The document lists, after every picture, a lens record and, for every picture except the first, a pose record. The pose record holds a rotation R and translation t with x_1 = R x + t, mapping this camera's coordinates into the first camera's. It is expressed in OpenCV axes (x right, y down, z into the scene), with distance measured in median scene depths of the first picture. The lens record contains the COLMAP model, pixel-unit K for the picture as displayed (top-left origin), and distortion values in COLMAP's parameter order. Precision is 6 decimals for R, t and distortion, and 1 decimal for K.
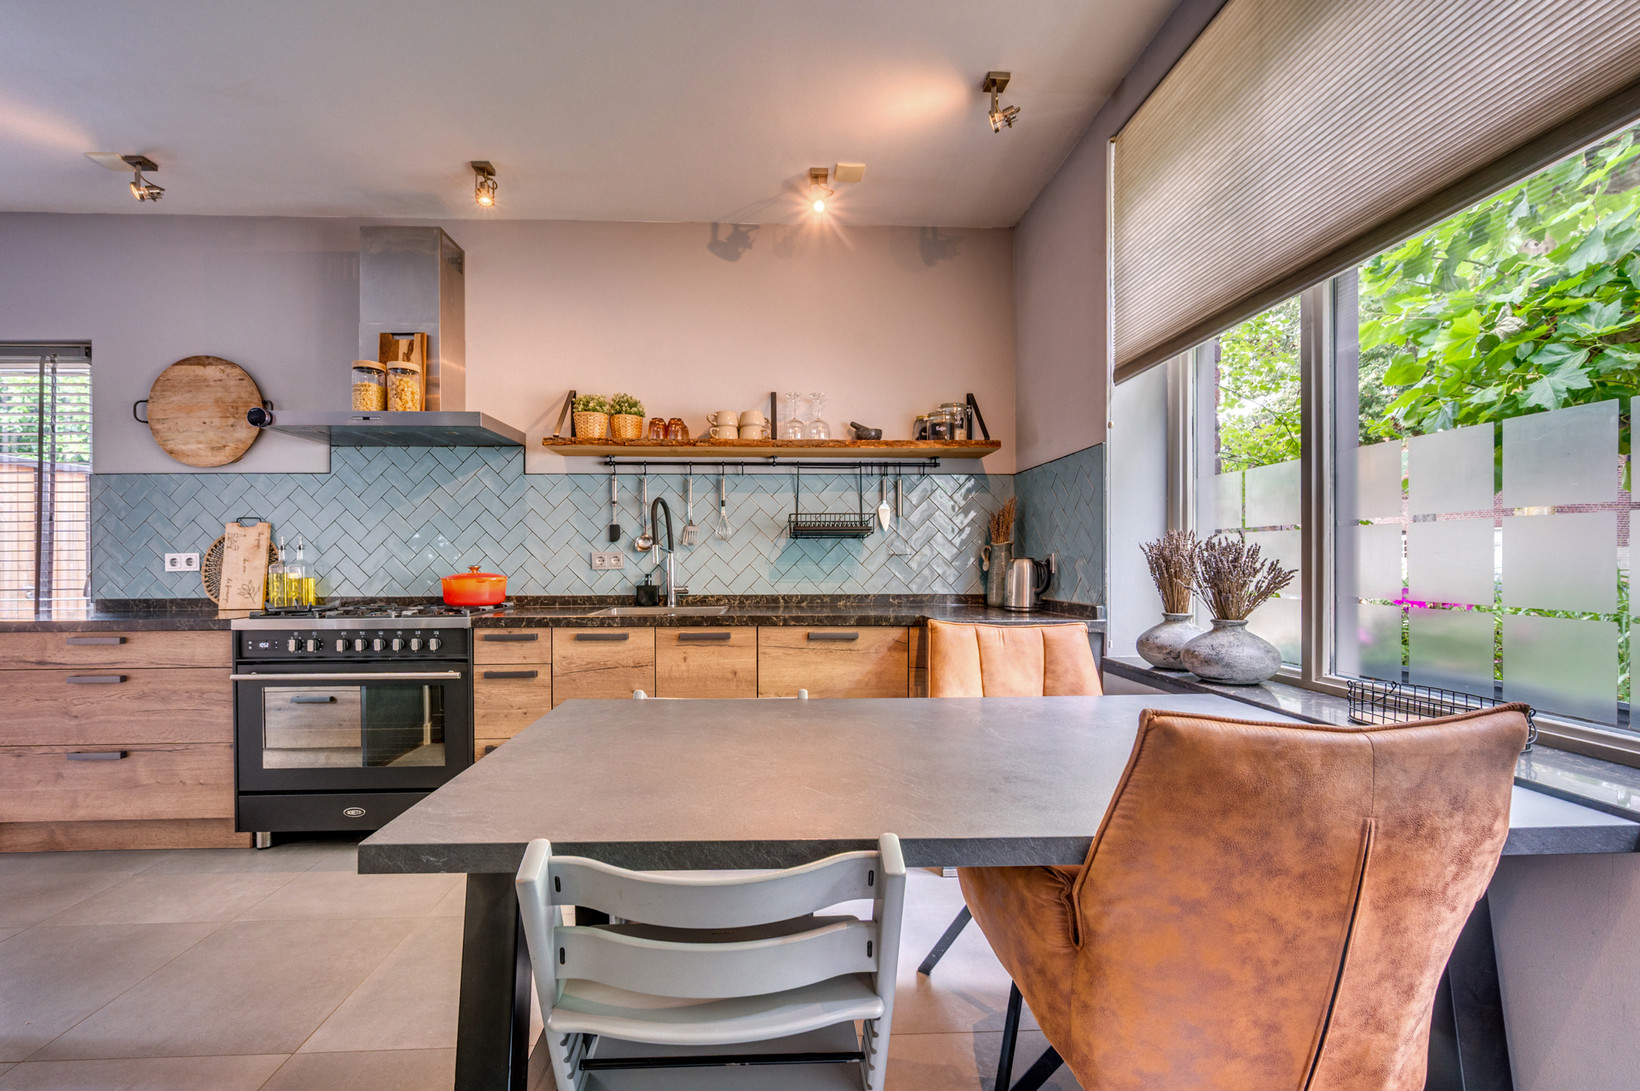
lens RADIAL K [[679.6, 0, 799.4], [0, 679.6, 560.0], [0, 0, 1]] dist [-0.000380, -0.000023]
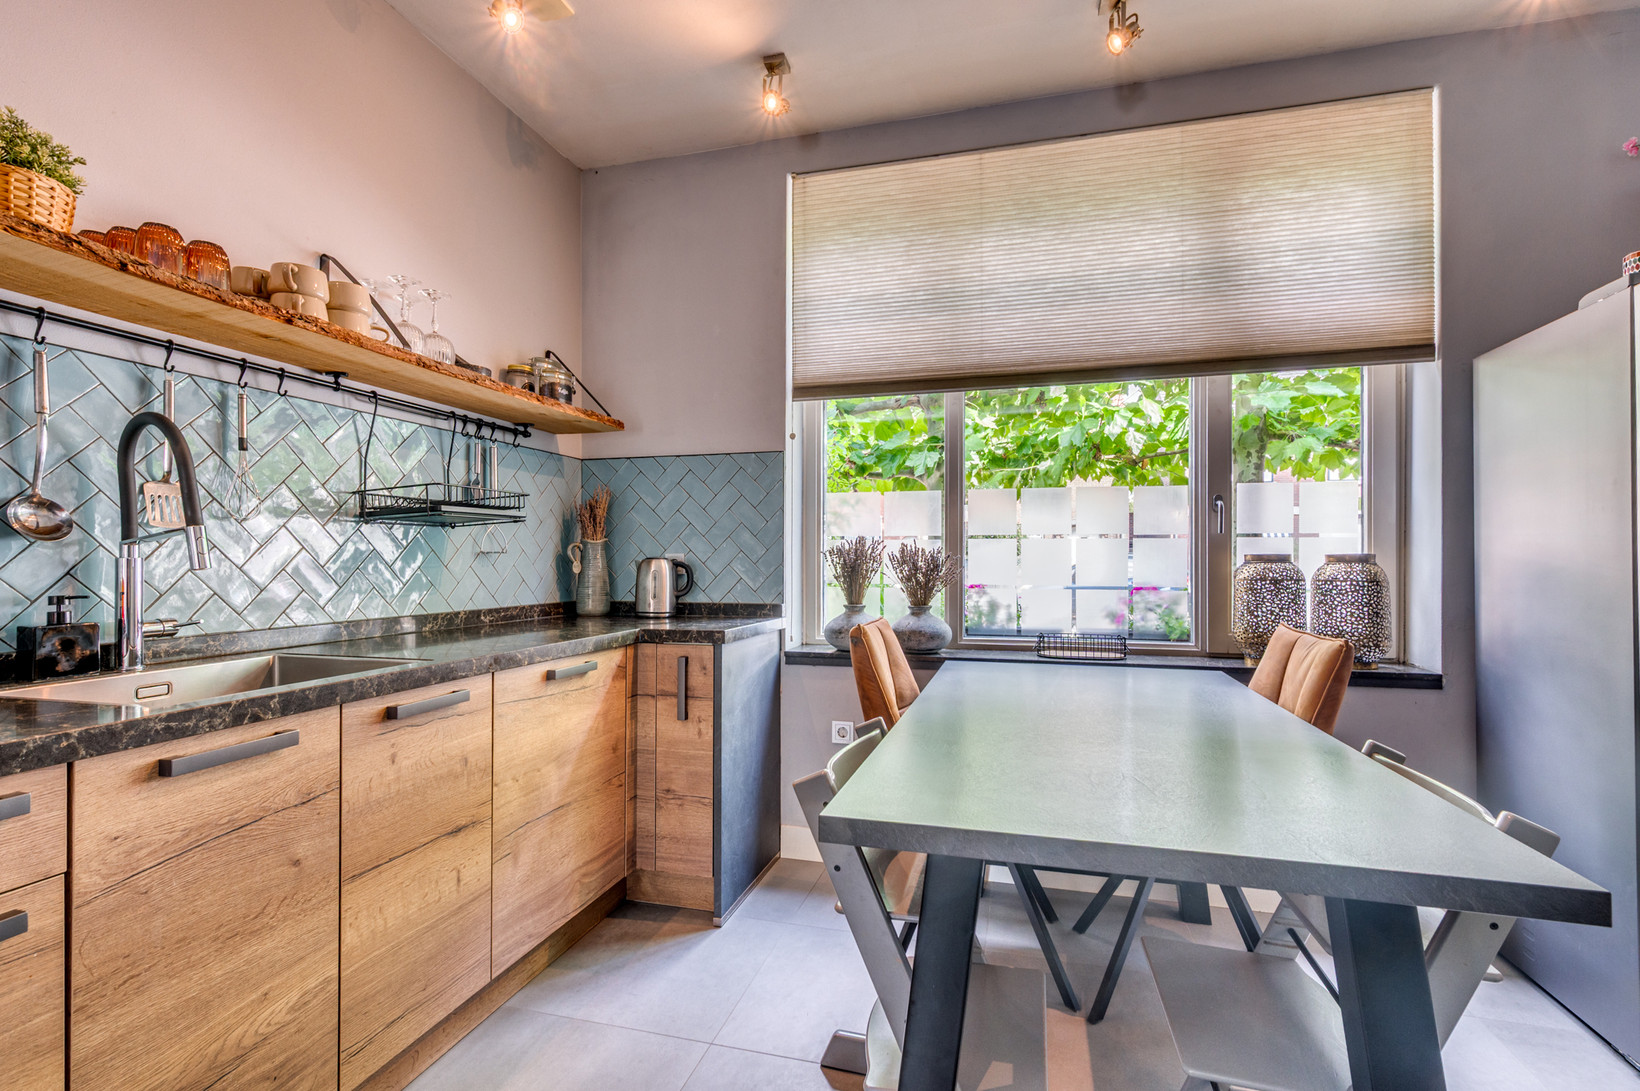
lens RADIAL K [[764.9, 0, 806.2], [0, 764.9, 549.2], [0, 0, 1]] dist [-0.001490, 0.002116]
pose [[0.294639, 0.014074, 0.955505, -0.619540], [-0.001957, 0.999898, -0.014125, -0.000855], [-0.955607, 0.002292, 0.294637, 0.541079]]
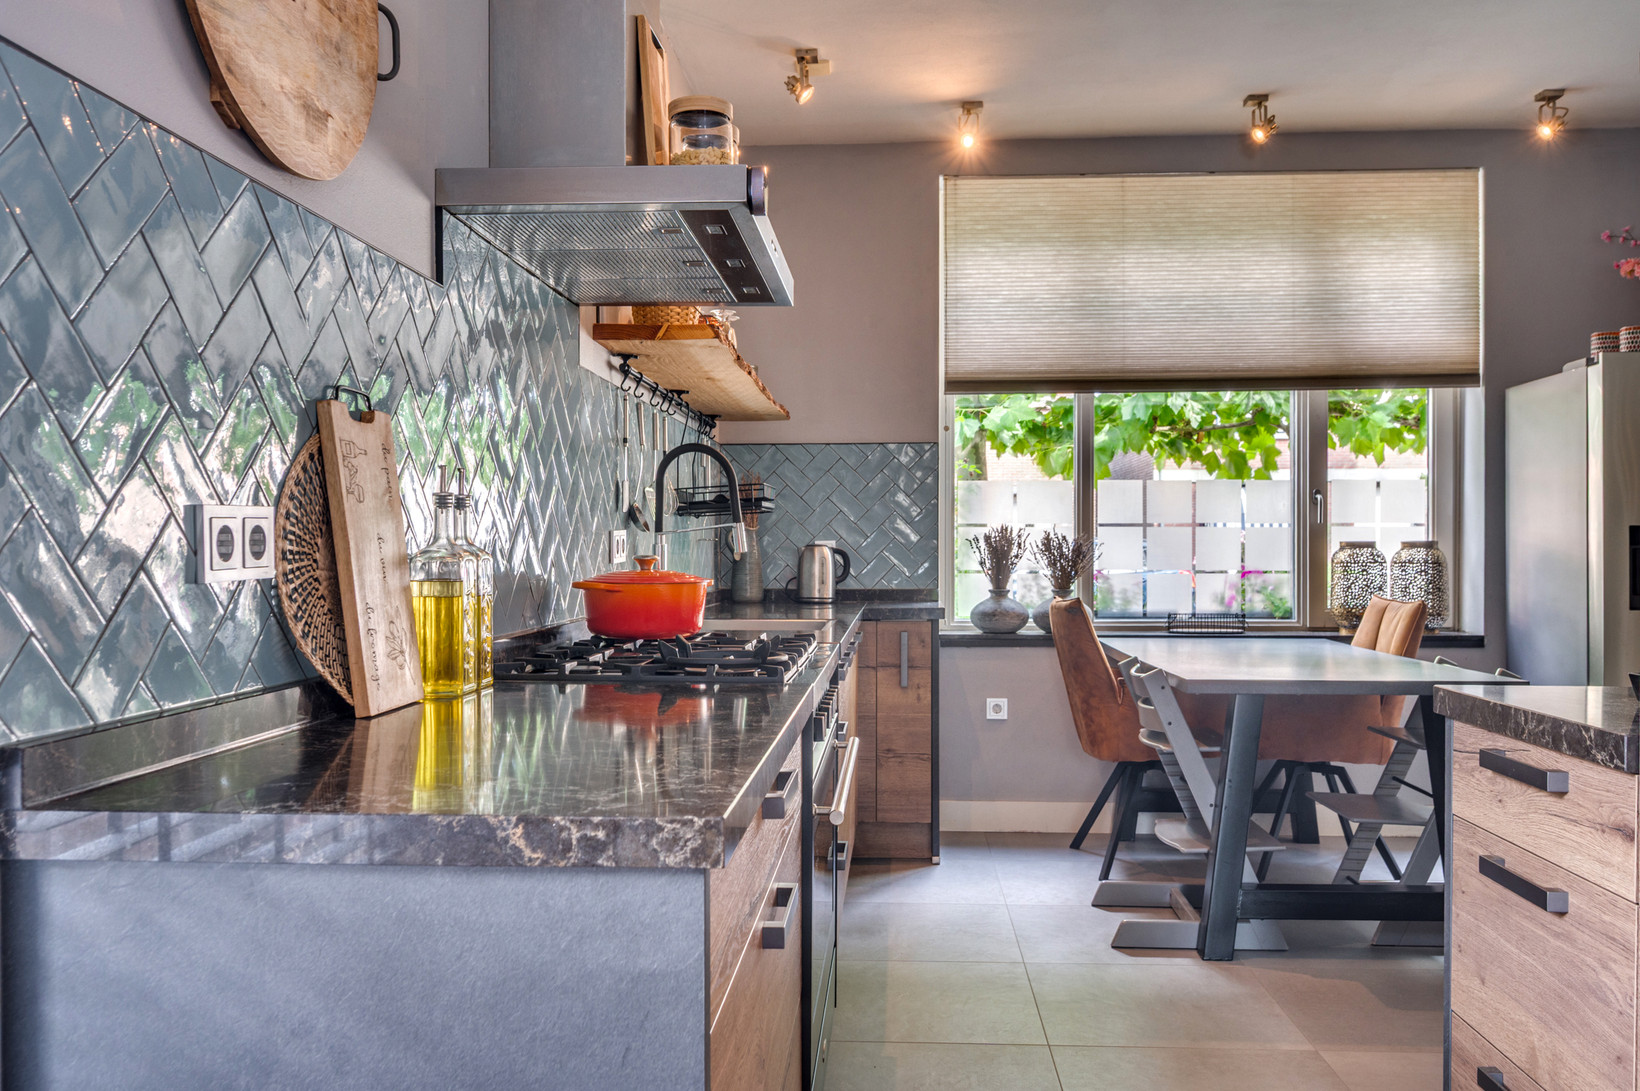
lens RADIAL K [[1329.1, 0, 814.8], [0, 1329.1, 540.5], [0, 0, 1]] dist [-0.011982, 0.012090]
pose [[0.089398, 0.006859, 0.995972, -1.557374], [-0.000048, 0.999976, -0.006882, 0.002957], [-0.995996, 0.000567, 0.089396, 0.893463]]
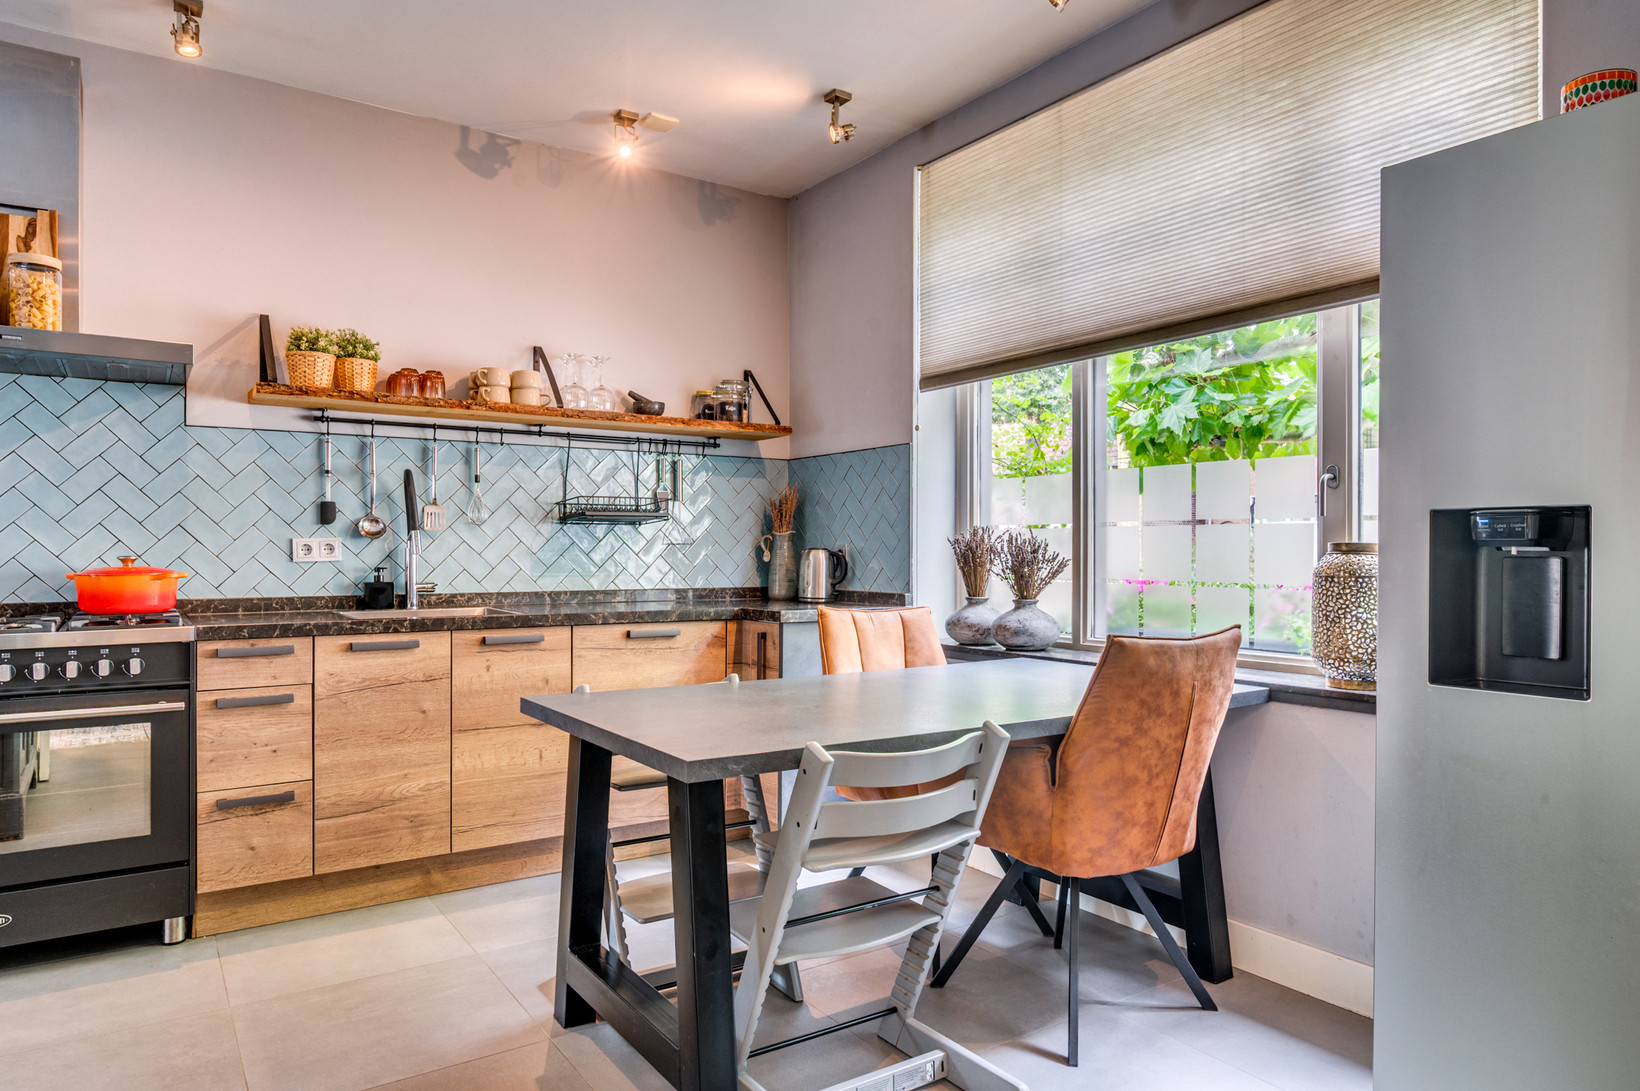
lens RADIAL K [[1039.2, 0, 798.5], [0, 1039.2, 540.6], [0, 0, 1]] dist [-0.004587, 0.006737]
pose [[0.856146, 0.008139, 0.516669, -0.503010], [-0.004473, 0.999955, -0.008341, -0.001955], [-0.516714, 0.004830, 0.856145, -0.293921]]
